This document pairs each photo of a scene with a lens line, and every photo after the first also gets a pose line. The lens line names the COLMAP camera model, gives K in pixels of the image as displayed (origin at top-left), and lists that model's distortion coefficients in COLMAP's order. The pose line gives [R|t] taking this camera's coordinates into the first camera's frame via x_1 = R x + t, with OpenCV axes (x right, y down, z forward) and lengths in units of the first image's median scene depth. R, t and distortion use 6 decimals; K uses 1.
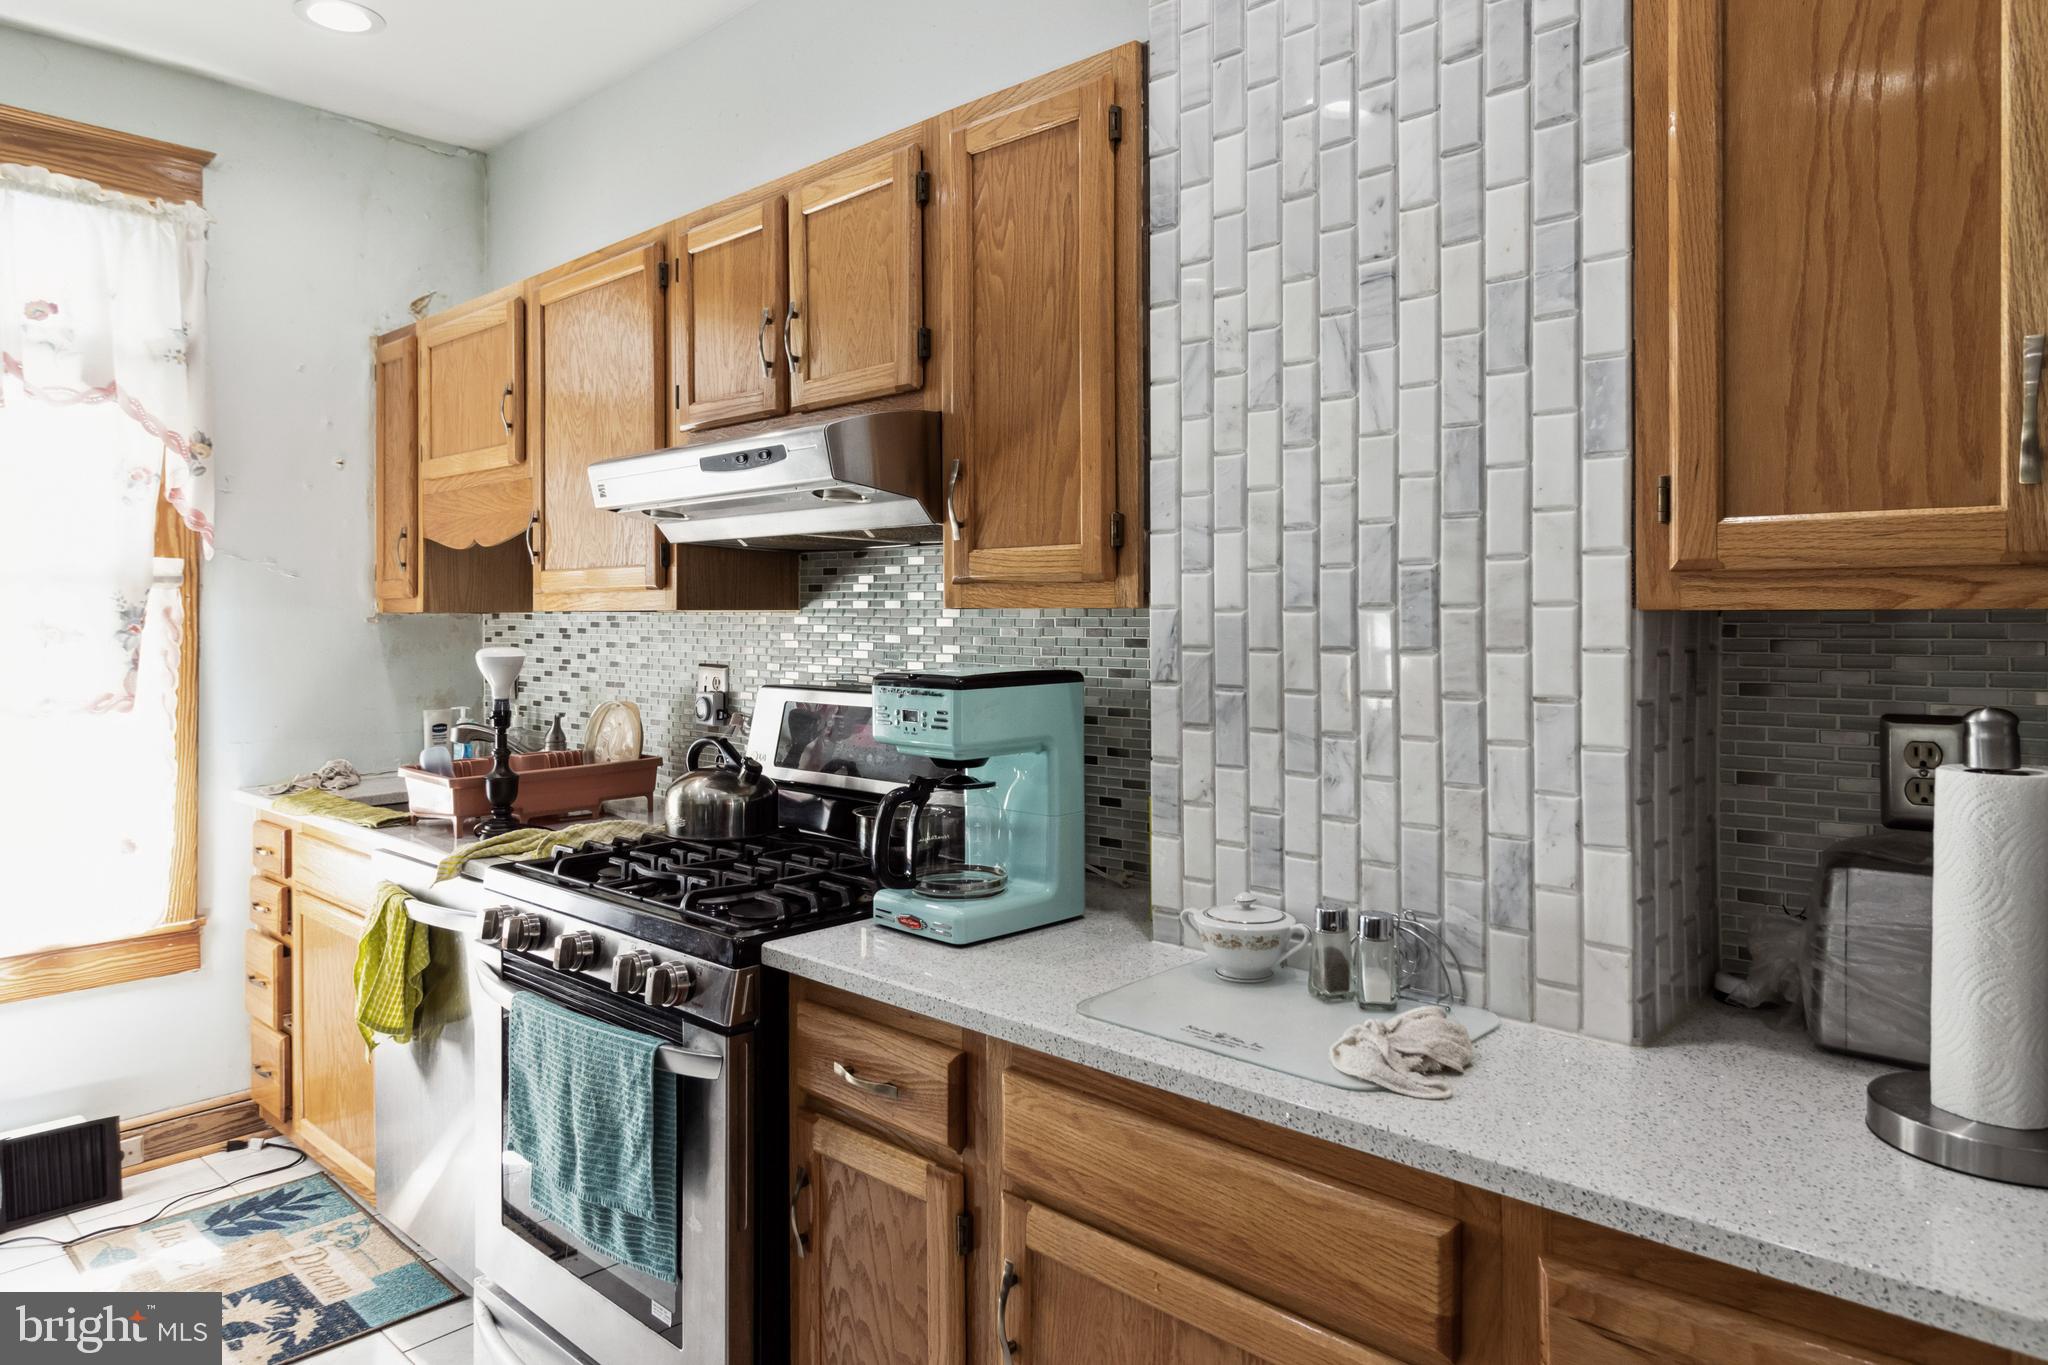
lens RADIAL K [[1285.7, 0, 1024.5], [0, 1285.7, 622.5], [0, 0, 1]] dist [0.000213, 0.000280]
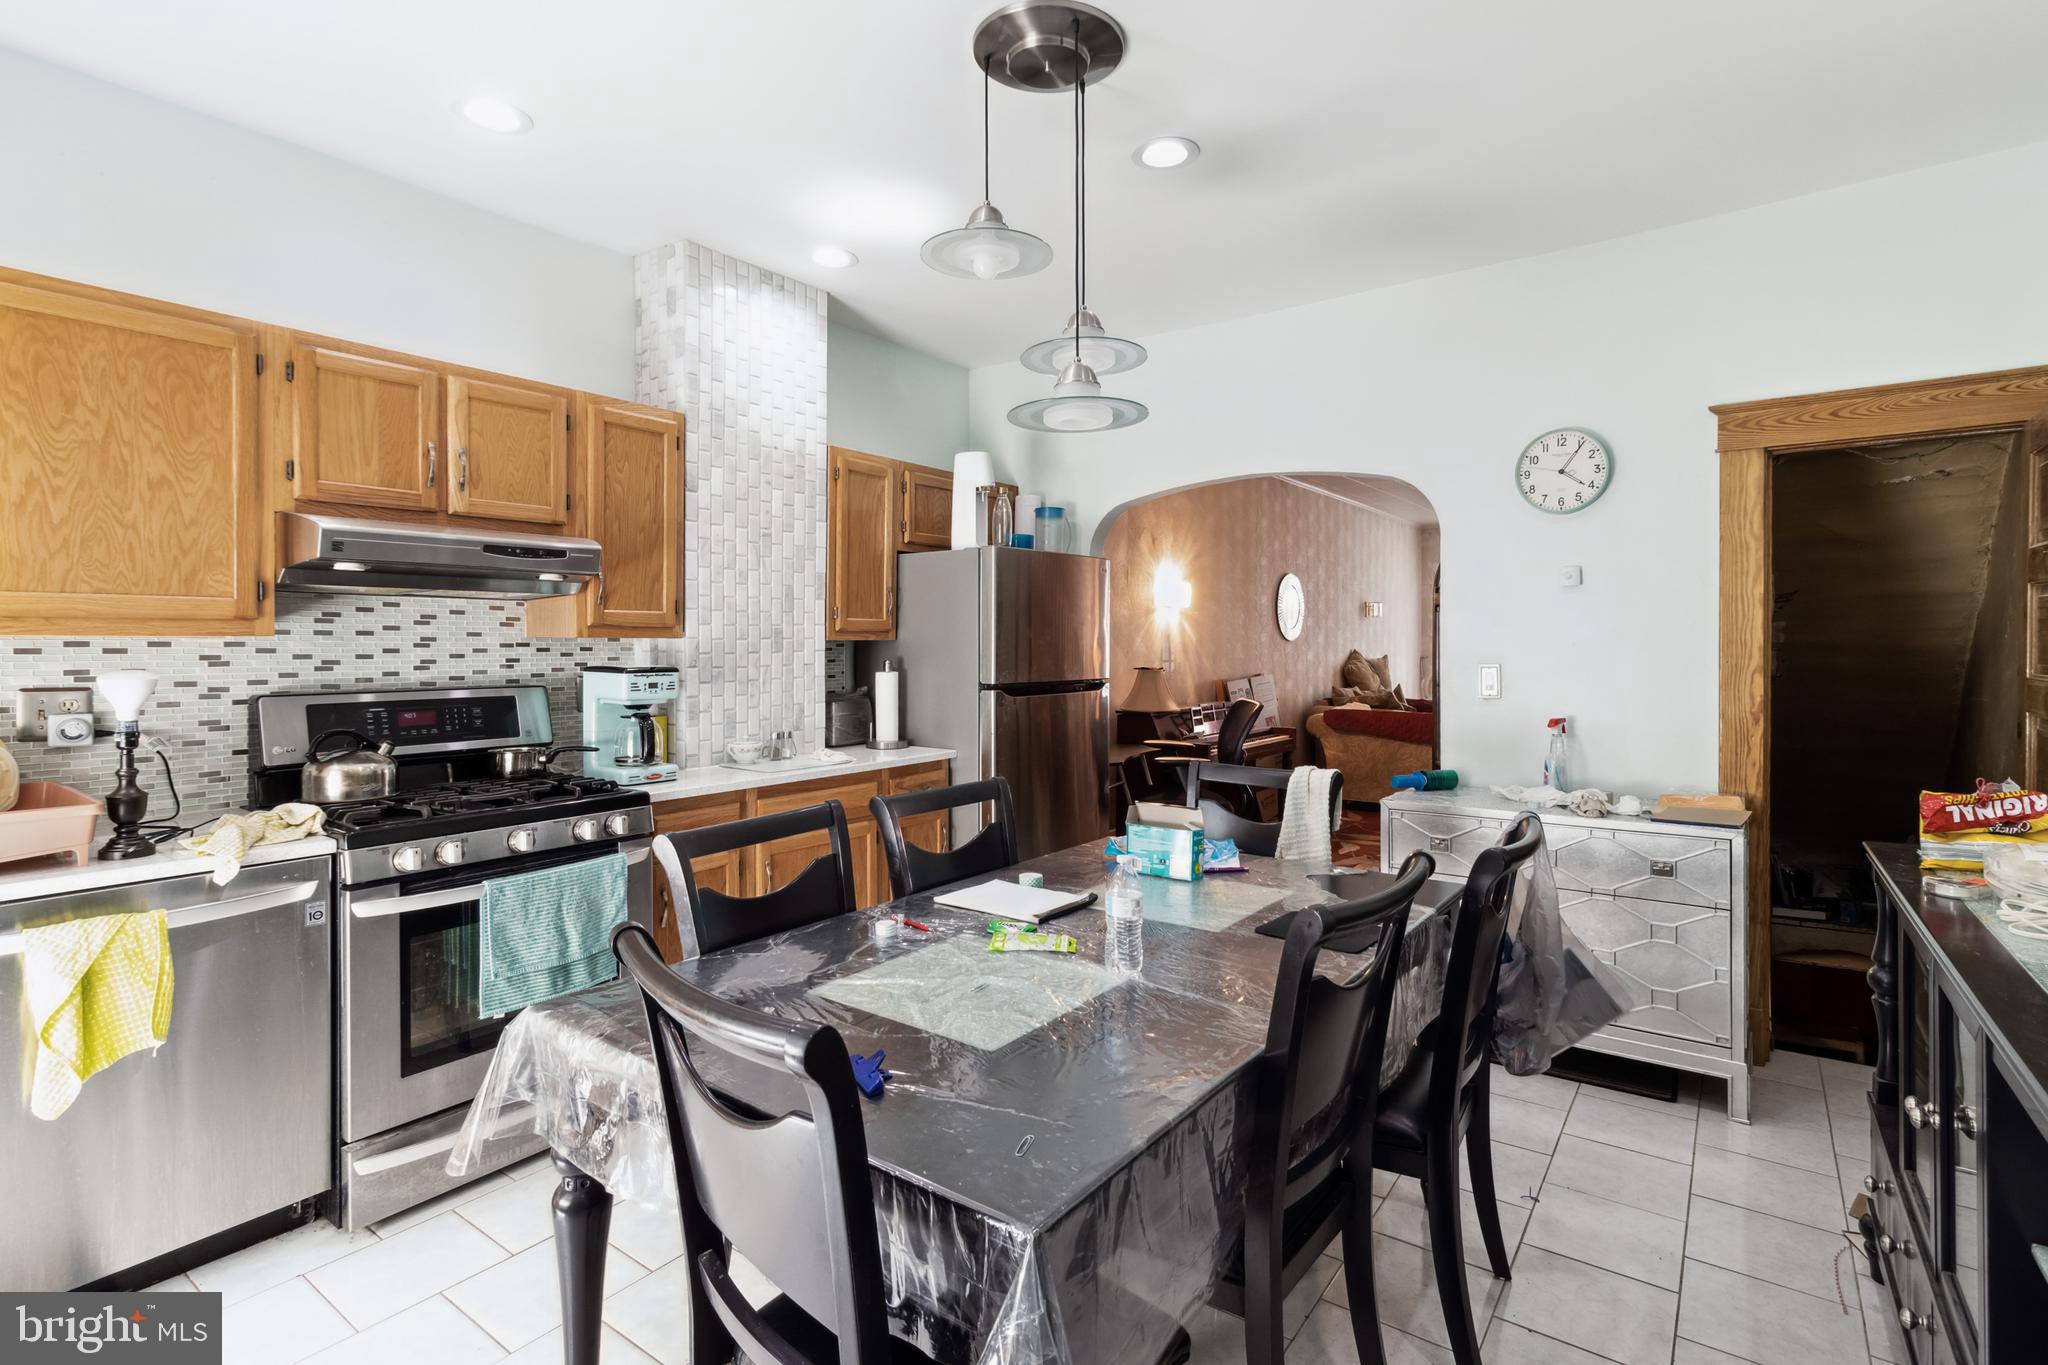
lens RADIAL K [[963.4, 0, 1031.2], [0, 963.4, 640.1], [0, 0, 1]] dist [-0.000356, 0.000451]
pose [[-0.120874, 0.003420, 0.992662, -1.818292], [0.003621, 0.999989, -0.003004, 0.000379], [-0.992661, 0.003231, -0.120885, 0.537068]]
